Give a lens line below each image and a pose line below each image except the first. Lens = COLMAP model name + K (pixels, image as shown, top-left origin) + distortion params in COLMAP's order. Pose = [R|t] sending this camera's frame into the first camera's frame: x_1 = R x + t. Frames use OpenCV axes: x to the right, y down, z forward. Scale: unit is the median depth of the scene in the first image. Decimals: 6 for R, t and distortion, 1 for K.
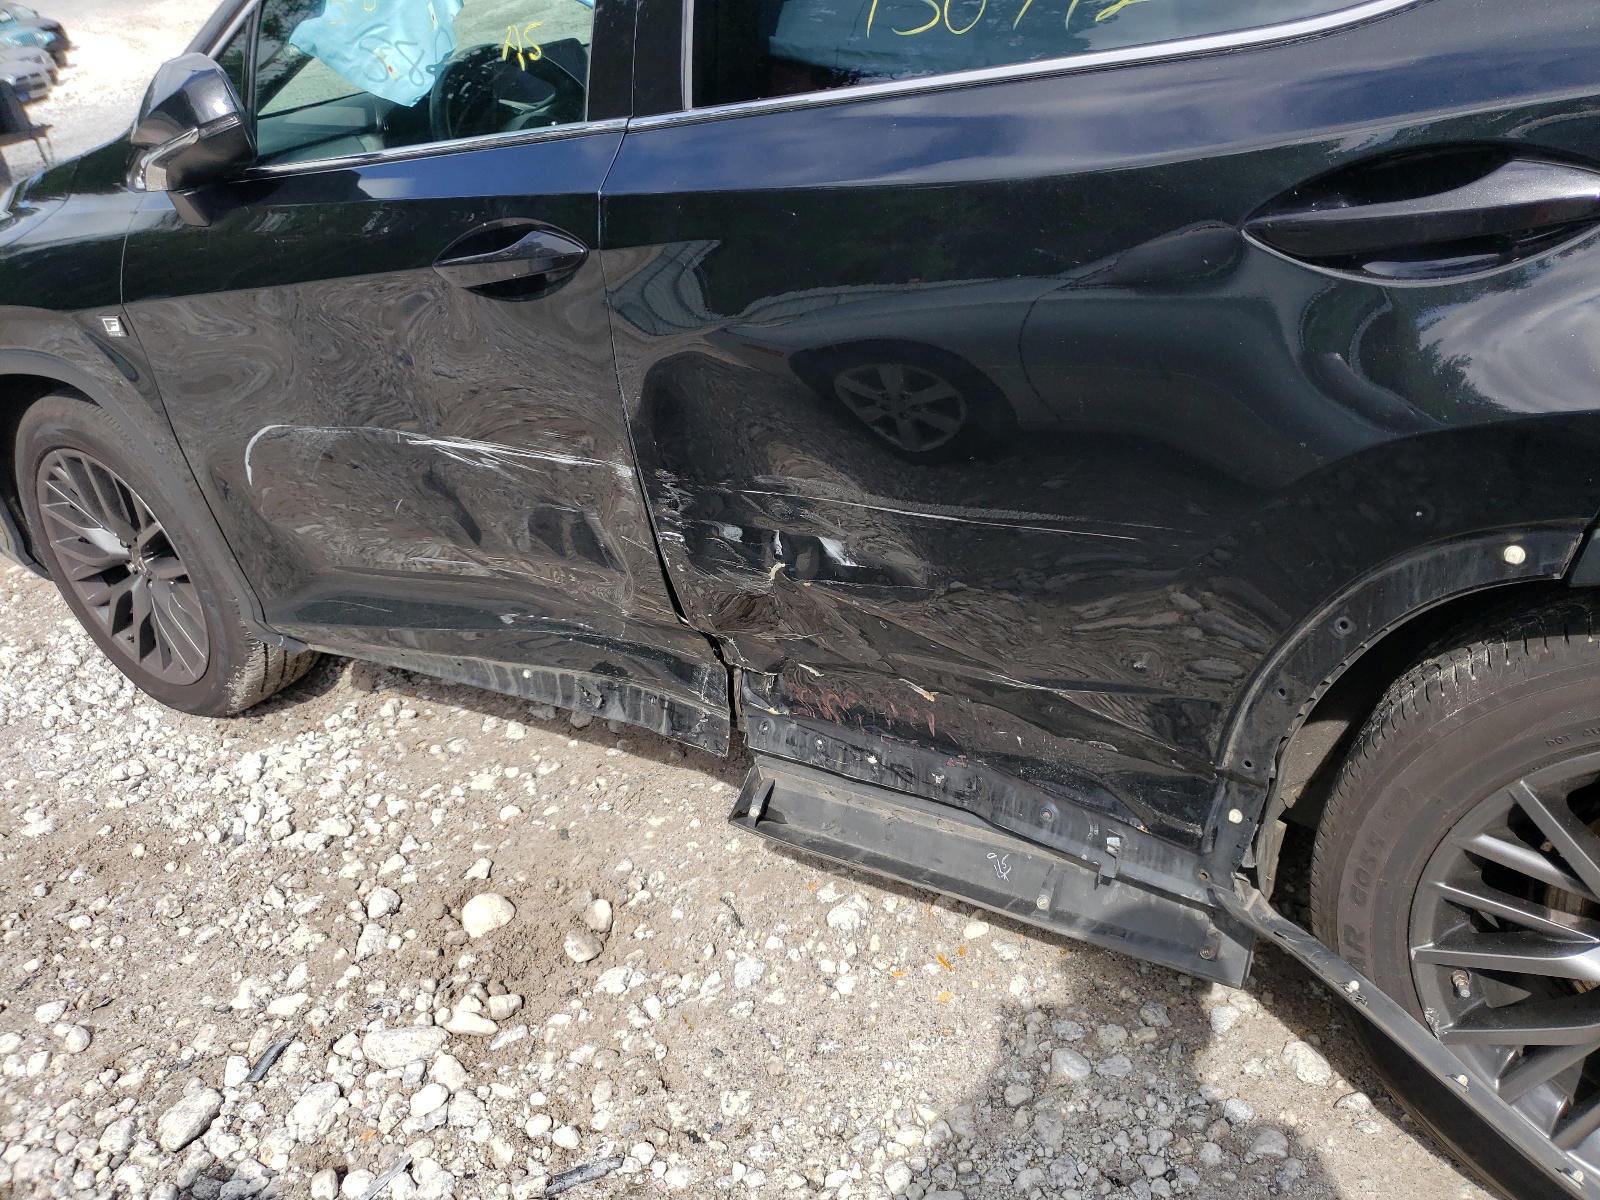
lens RADIAL K [[1215.5, 0, 801.2], [0, 1215.5, 597.8], [0, 0, 1]] dist [-0.070556, -0.006145]
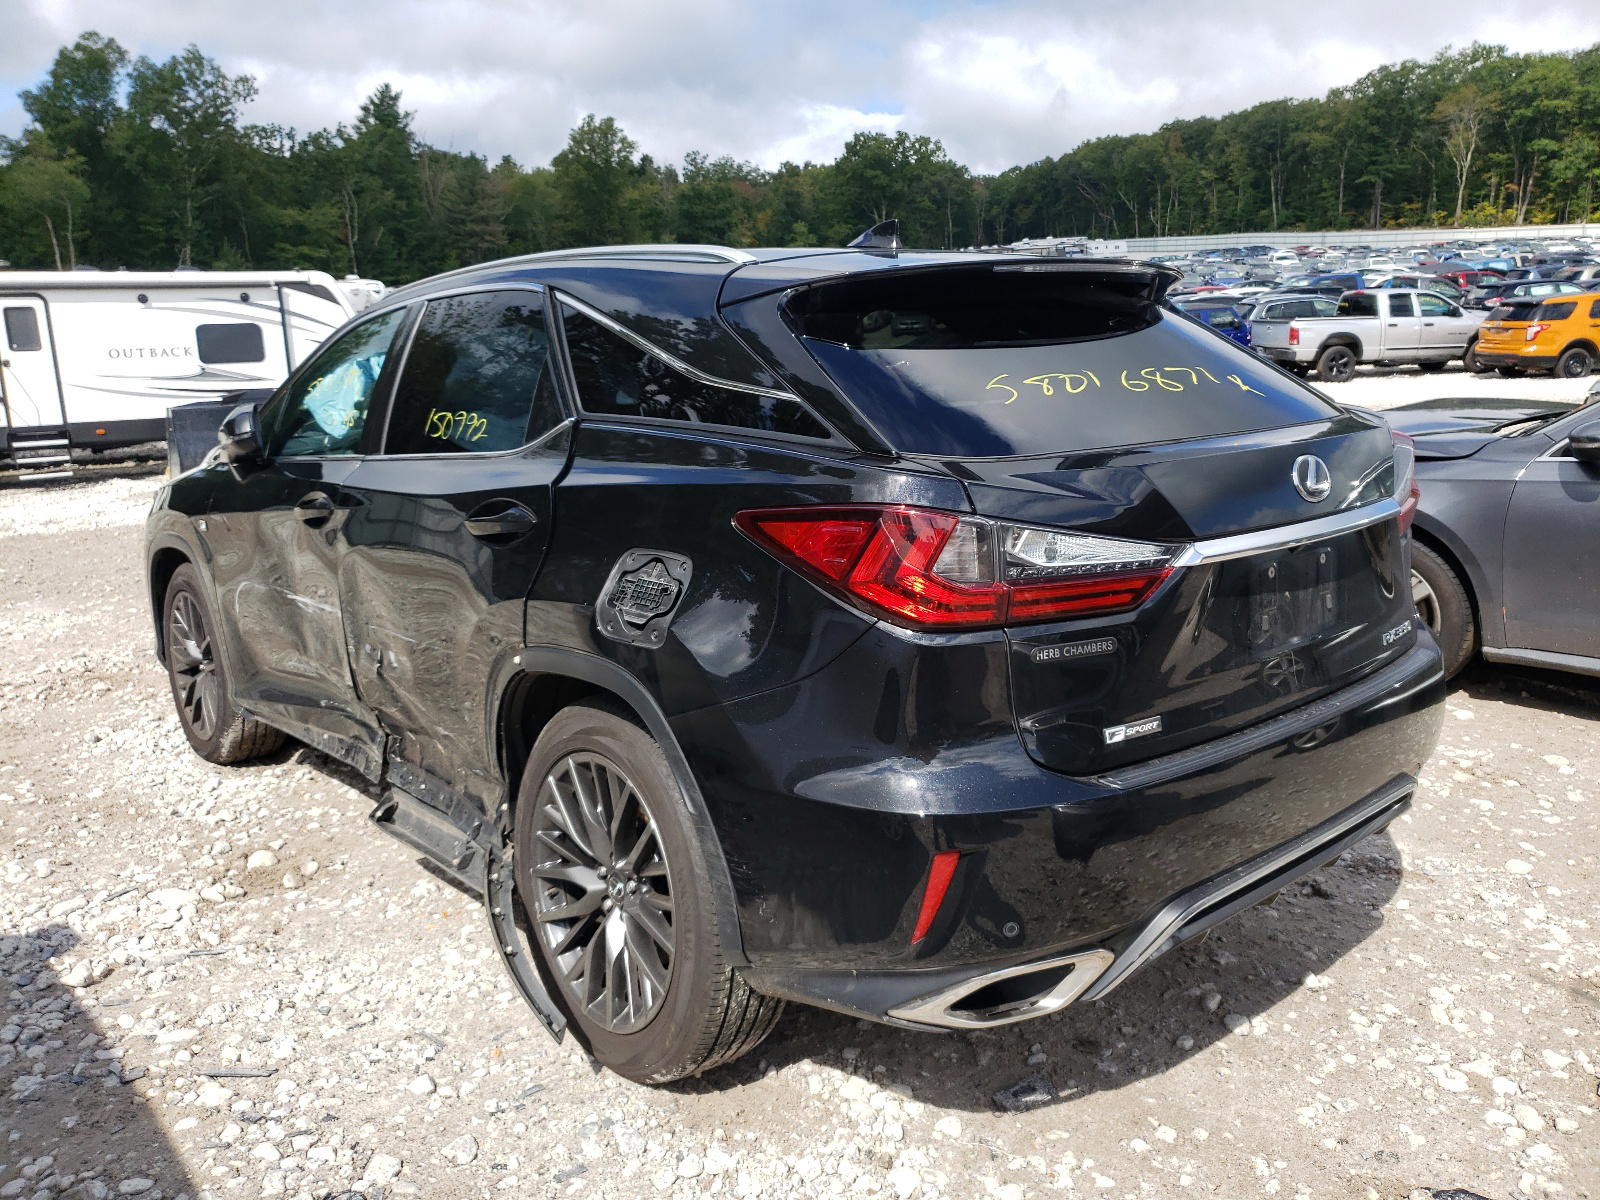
lens RADIAL K [[1215.5, 0, 799.2], [0, 1215.5, 596.6], [0, 0, 1]] dist [-0.070556, -0.006145]
pose [[0.960677, 0.148411, -0.234680, 0.667266], [-0.205944, 0.947732, -0.243704, 0.124378], [0.186245, 0.282452, 0.941028, -0.483143]]
